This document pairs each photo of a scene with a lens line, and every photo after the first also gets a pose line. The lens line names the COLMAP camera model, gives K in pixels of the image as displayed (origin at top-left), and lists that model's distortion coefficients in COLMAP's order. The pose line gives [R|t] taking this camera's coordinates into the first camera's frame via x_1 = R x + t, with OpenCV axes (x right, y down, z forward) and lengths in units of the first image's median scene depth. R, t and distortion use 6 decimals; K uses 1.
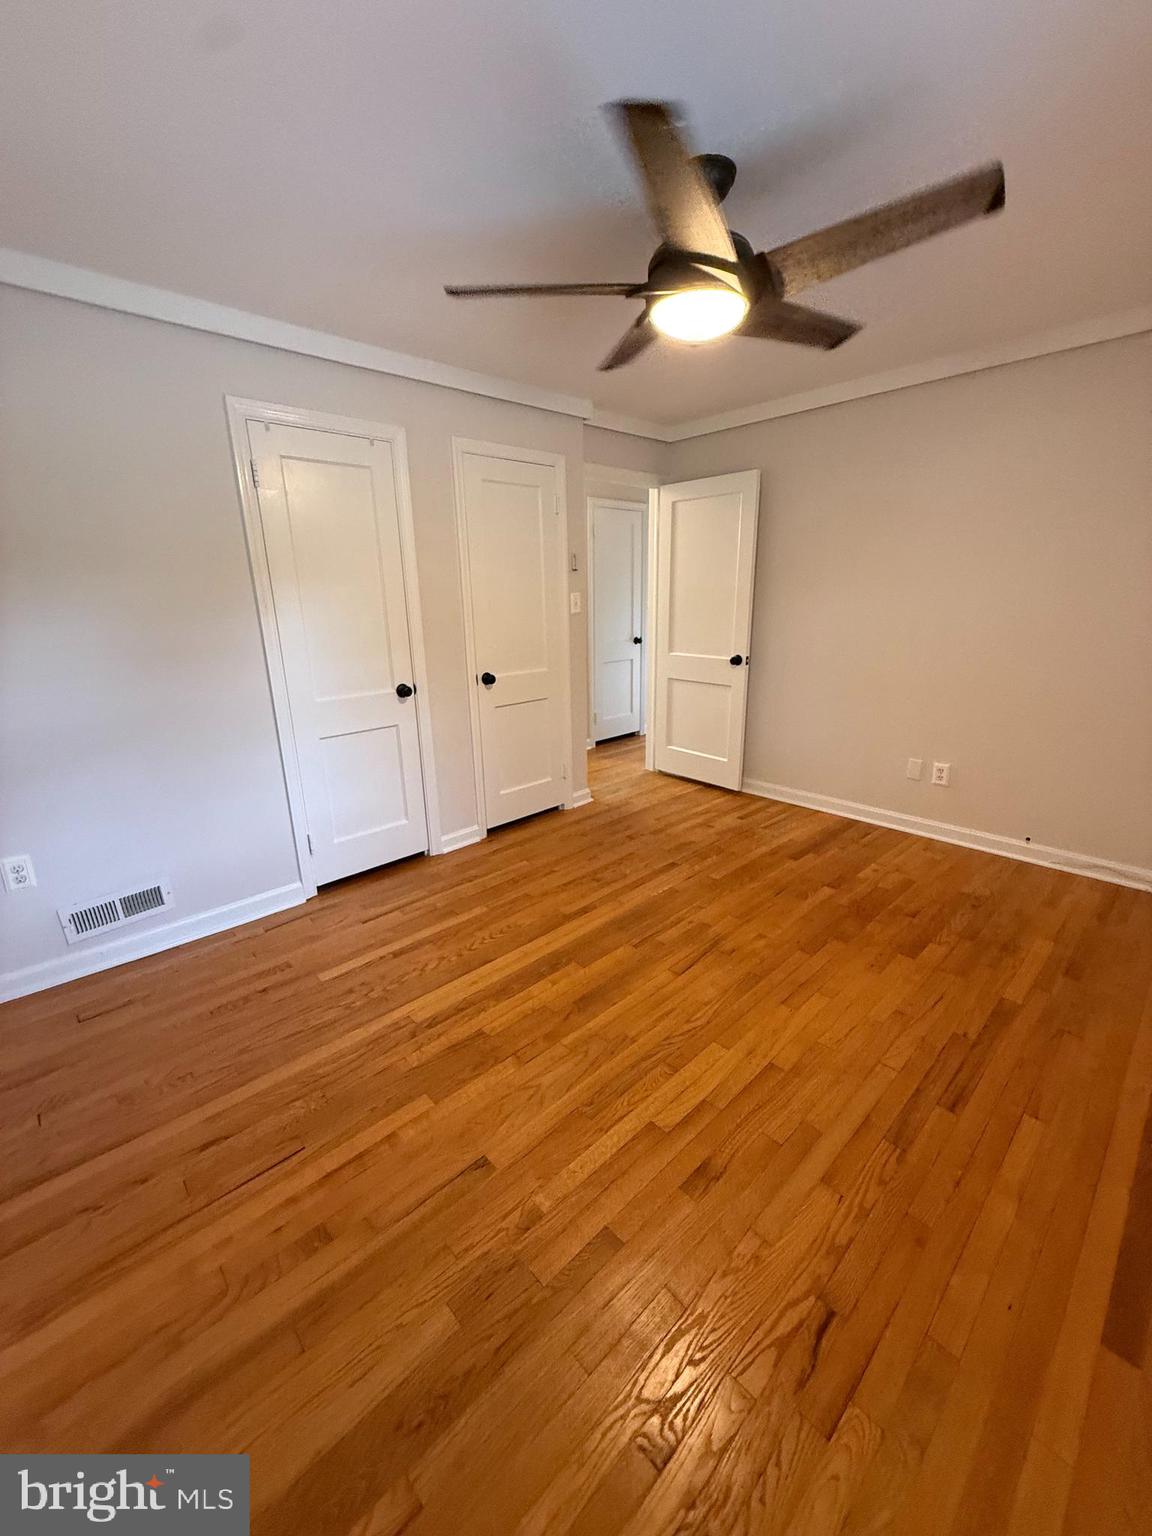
lens RADIAL K [[620.6, 0, 577.8], [0, 620.6, 768.8], [0, 0, 1]] dist [0.001084, -0.000163]
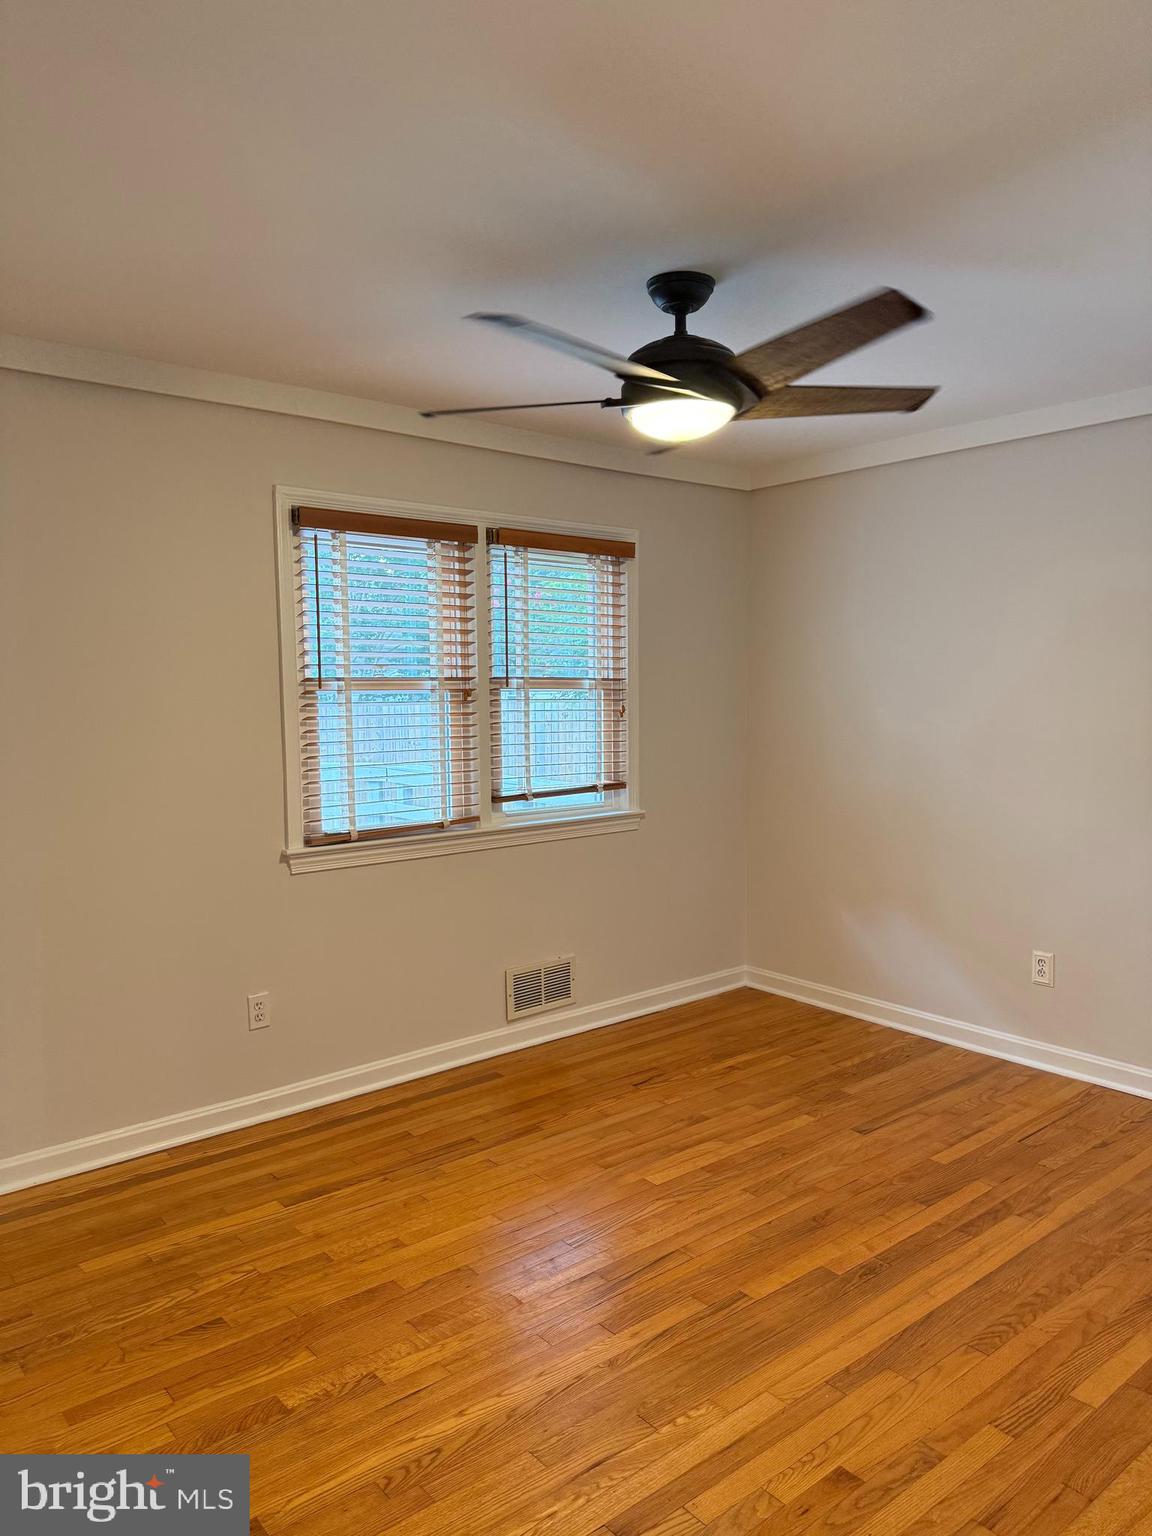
lens RADIAL K [[1092.4, 0, 575.7], [0, 1092.4, 767.9], [0, 0, 1]] dist [0.044652, -0.052095]
pose [[-0.997704, 0.017383, 0.065453, 0.214351], [0.039269, 0.935917, 0.350026, -0.685405], [-0.055174, 0.351792, -0.934451, 2.233395]]
